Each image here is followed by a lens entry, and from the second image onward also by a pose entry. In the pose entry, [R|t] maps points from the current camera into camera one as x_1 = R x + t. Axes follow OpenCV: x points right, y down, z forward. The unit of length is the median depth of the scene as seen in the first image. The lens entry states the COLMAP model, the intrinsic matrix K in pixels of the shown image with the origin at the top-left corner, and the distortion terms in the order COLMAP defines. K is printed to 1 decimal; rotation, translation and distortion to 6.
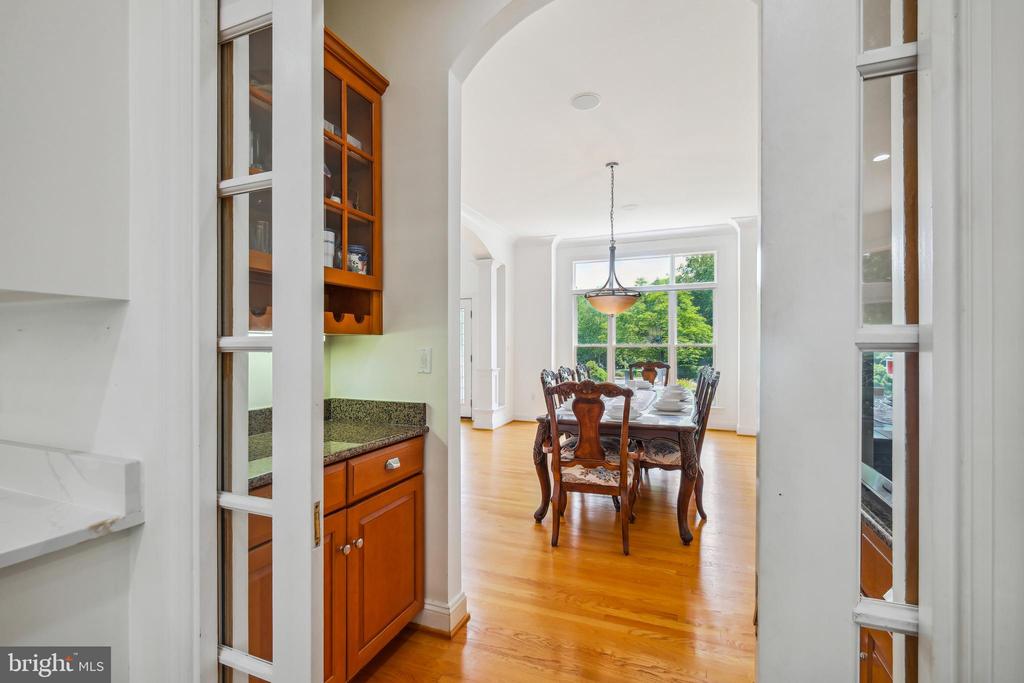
lens RADIAL K [[455.2, 0, 508.4], [0, 455.2, 345.8], [0, 0, 1]] dist [-0.002411, -0.001007]
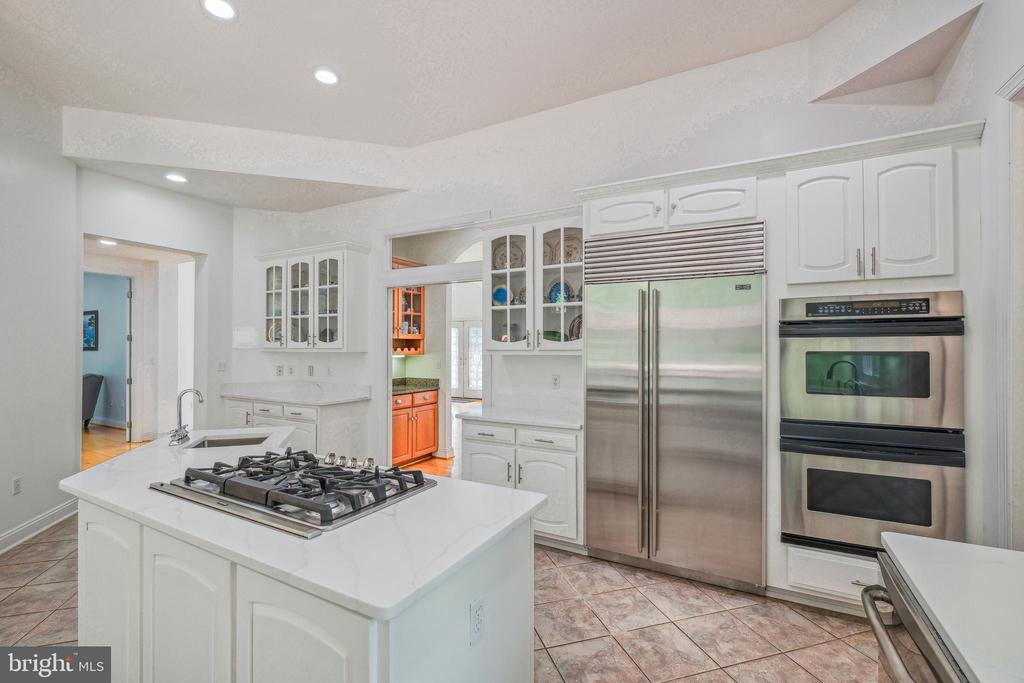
lens RADIAL K [[455.2, 0, 510.5], [0, 455.2, 341.8], [0, 0, 1]] dist [-0.002411, -0.001007]
pose [[0.994250, -0.001497, -0.107073, 0.614680], [0.000826, 0.999980, -0.006309, -0.090169], [0.107080, 0.006185, 0.994231, -1.924983]]
